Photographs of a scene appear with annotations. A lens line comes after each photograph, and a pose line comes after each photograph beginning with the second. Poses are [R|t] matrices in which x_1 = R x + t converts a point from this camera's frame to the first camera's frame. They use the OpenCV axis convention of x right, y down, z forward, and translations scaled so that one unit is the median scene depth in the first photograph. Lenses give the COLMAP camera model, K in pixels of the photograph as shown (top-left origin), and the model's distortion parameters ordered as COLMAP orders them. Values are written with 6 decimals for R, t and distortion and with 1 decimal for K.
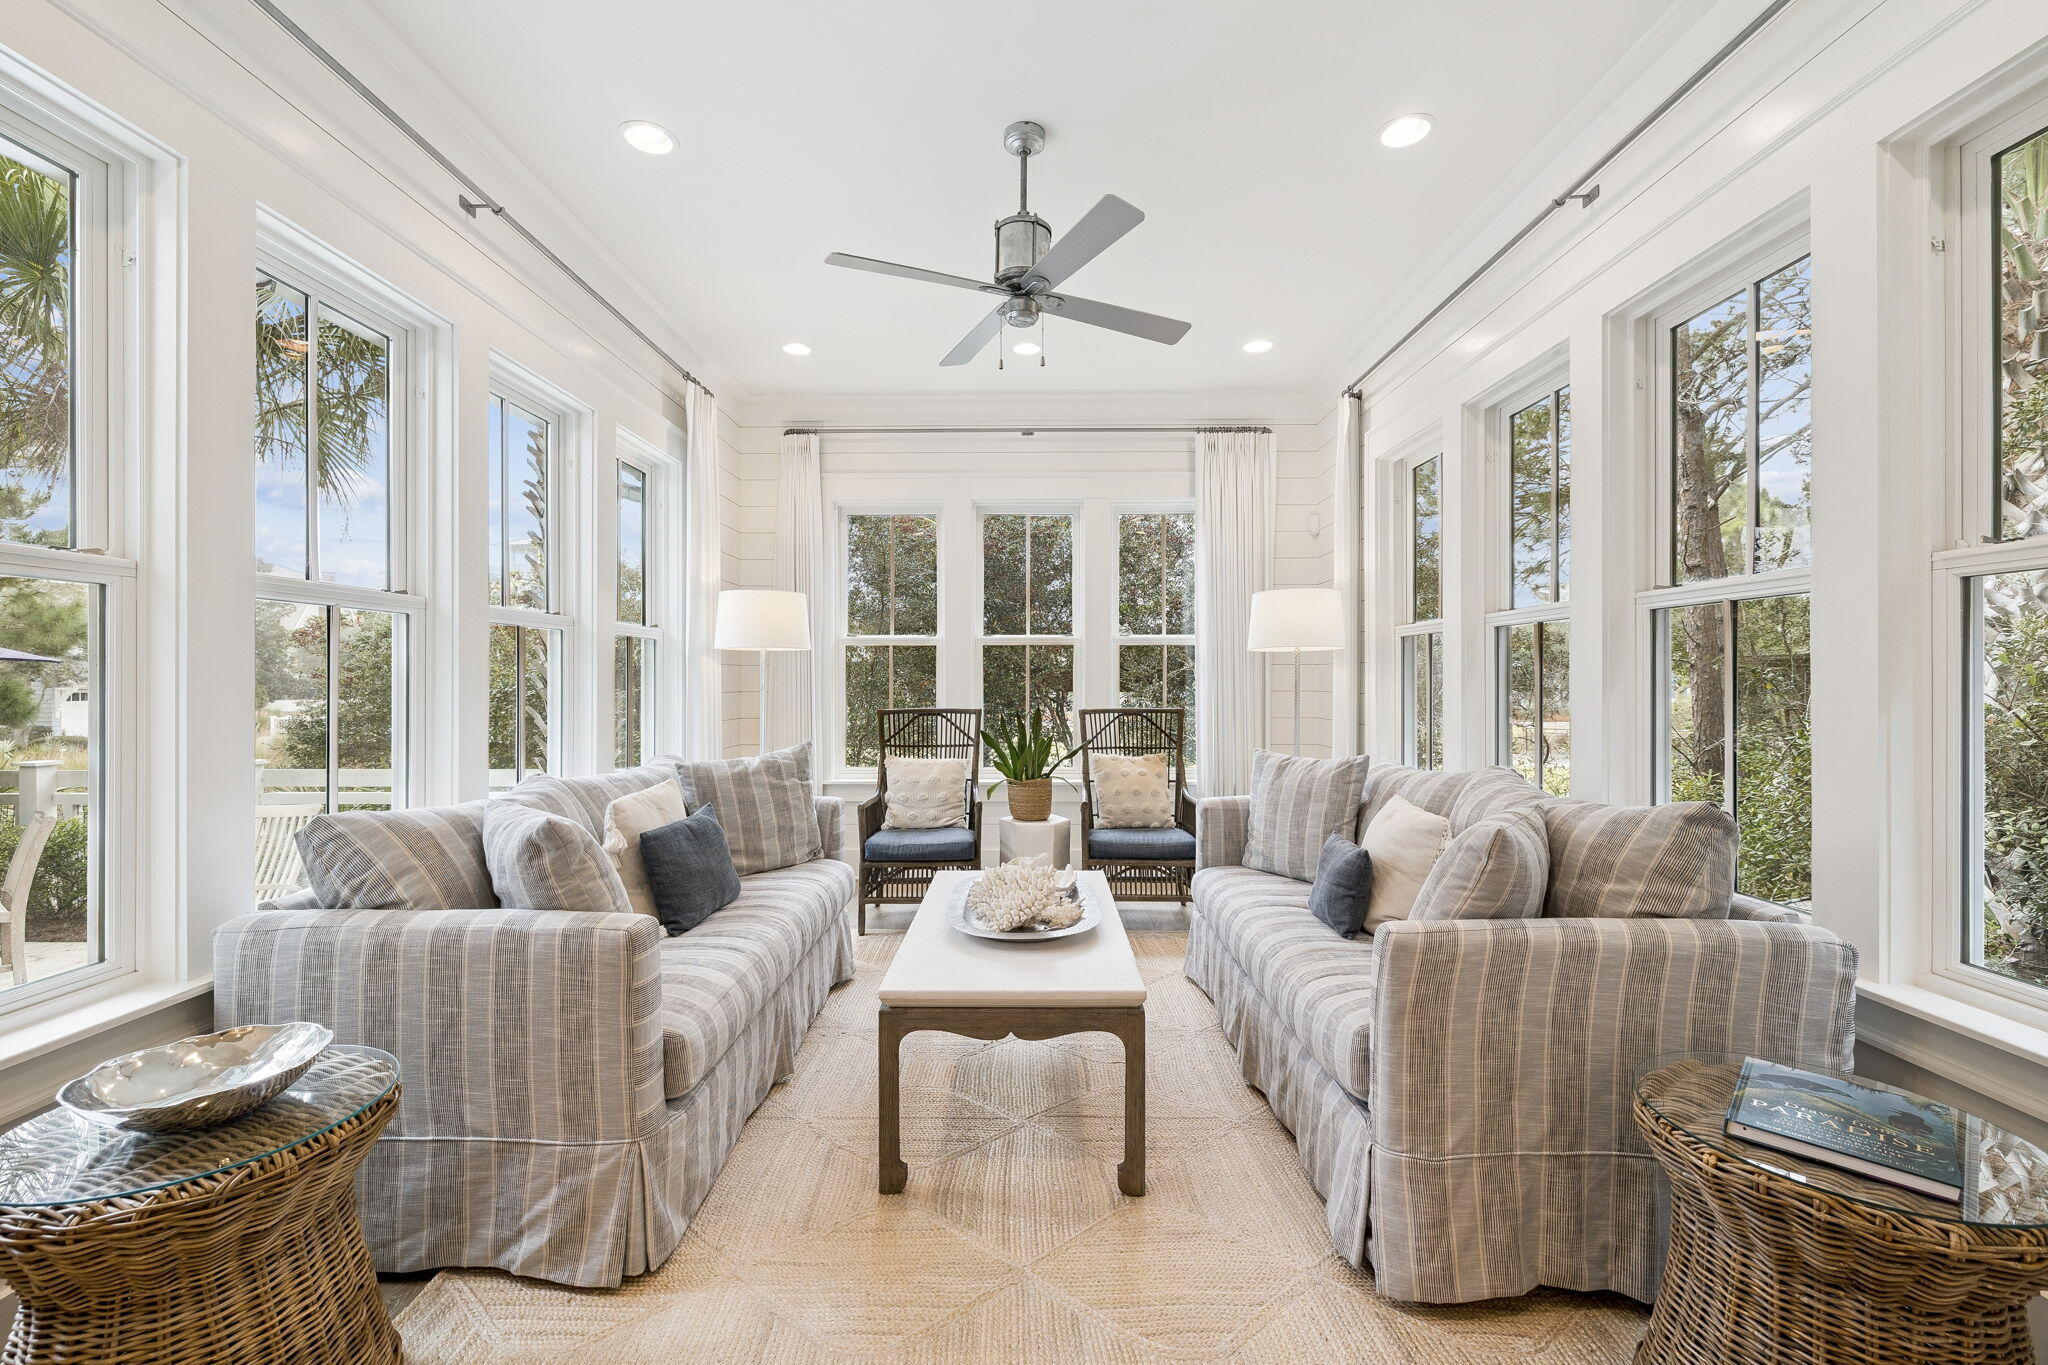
lens RADIAL K [[862.6, 0, 1013.1], [0, 862.6, 678.8], [0, 0, 1]] dist [0.000132, 0.000085]
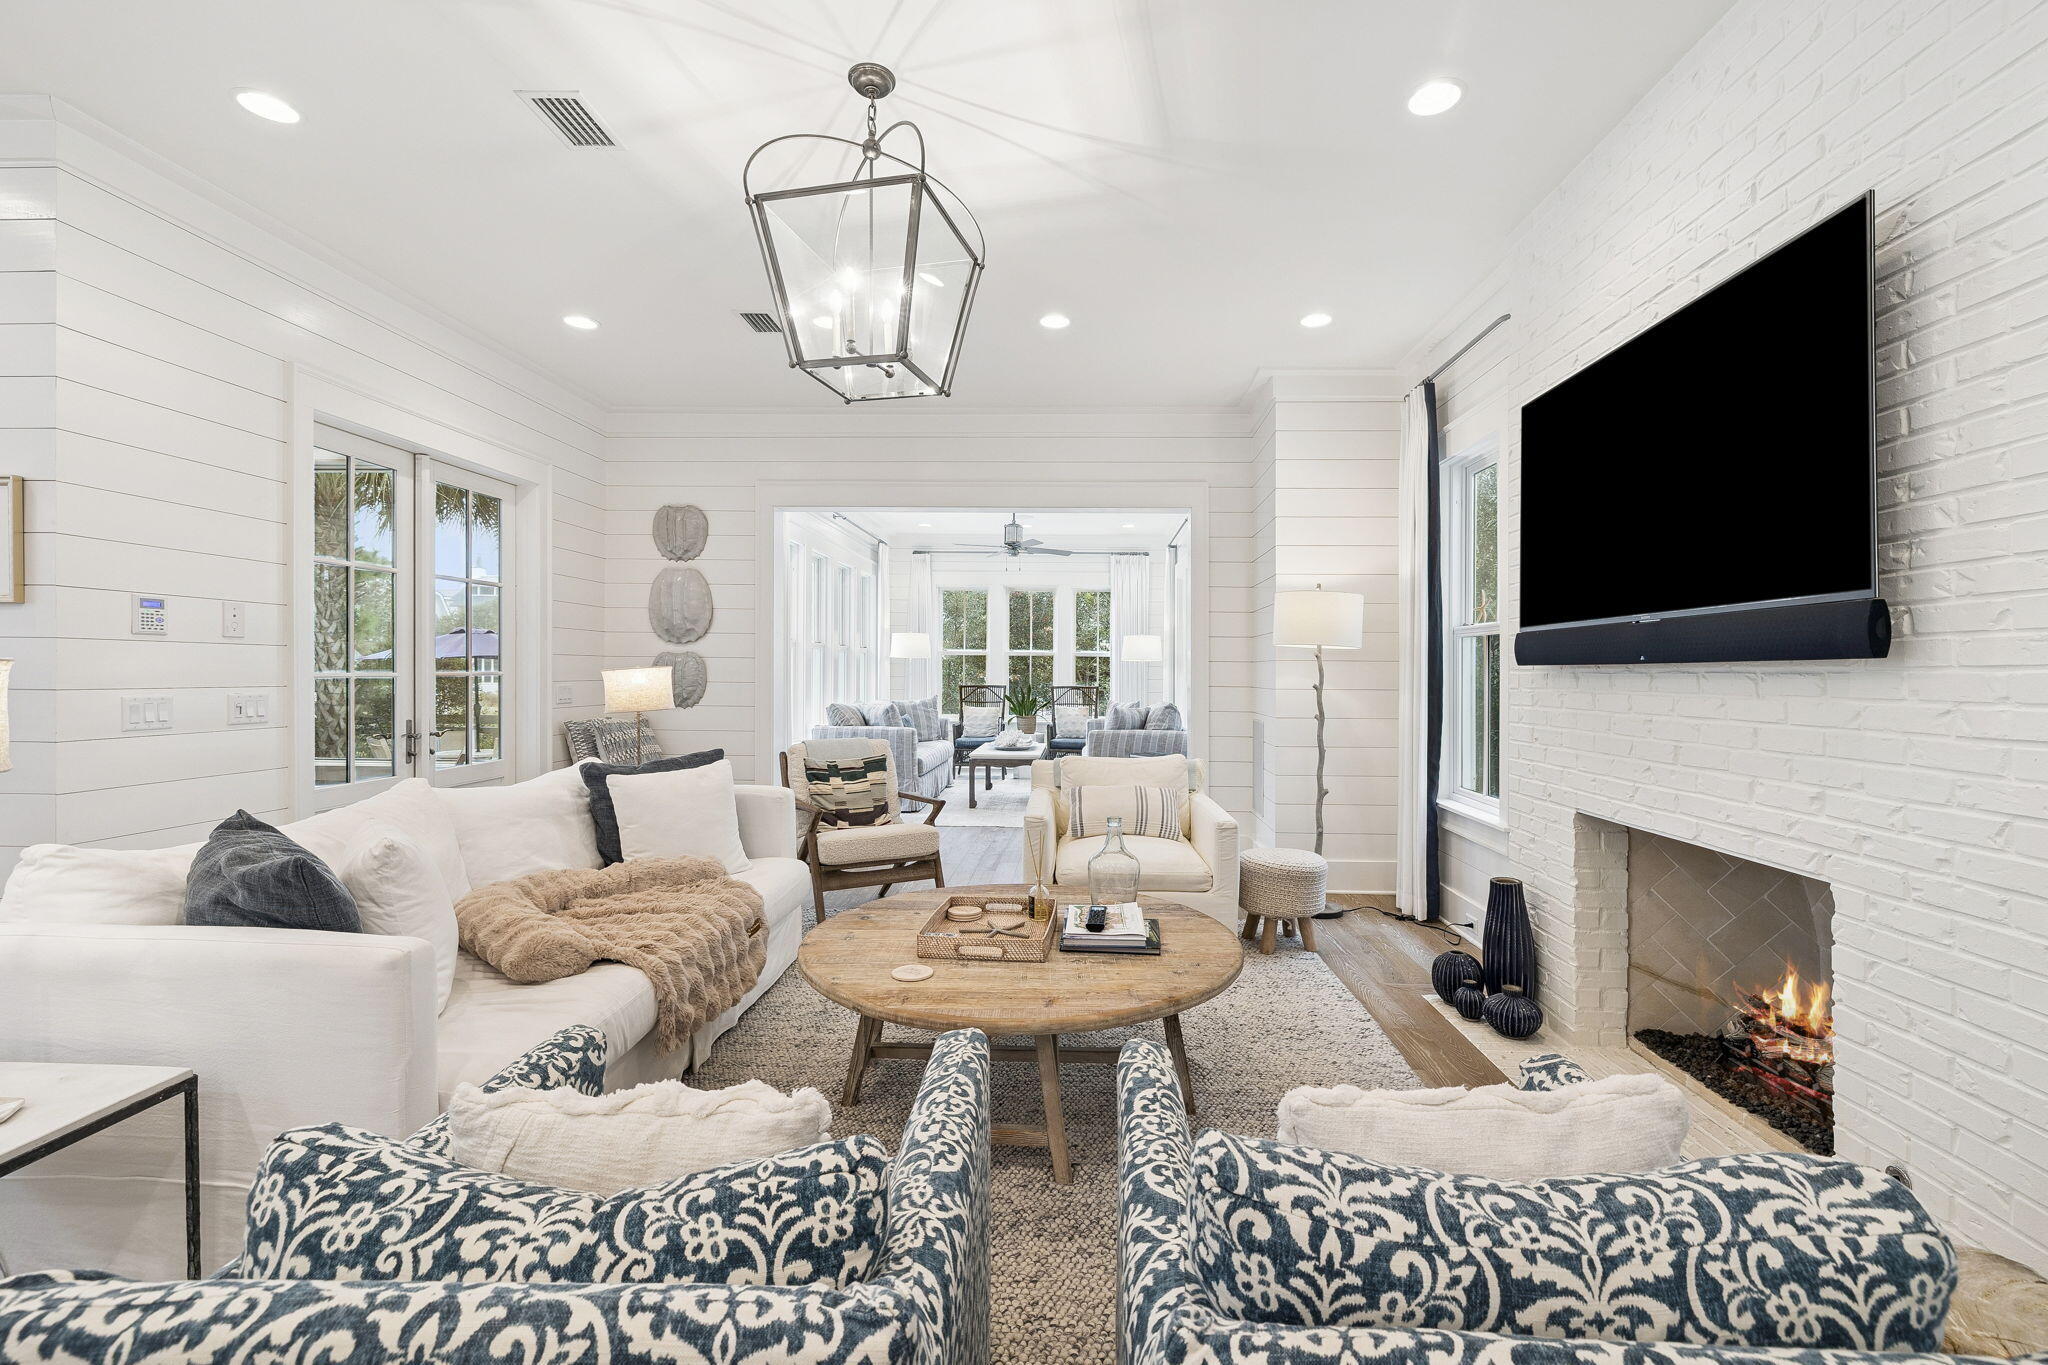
lens RADIAL K [[862.6, 0, 1031.6], [0, 862.6, 678.6], [0, 0, 1]] dist [0.000132, 0.000085]
pose [[0.999440, 0.006312, -0.032856, 0.088186], [-0.006205, 0.999975, 0.003342, 0.009575], [0.032876, -0.003136, 0.999455, -1.055727]]
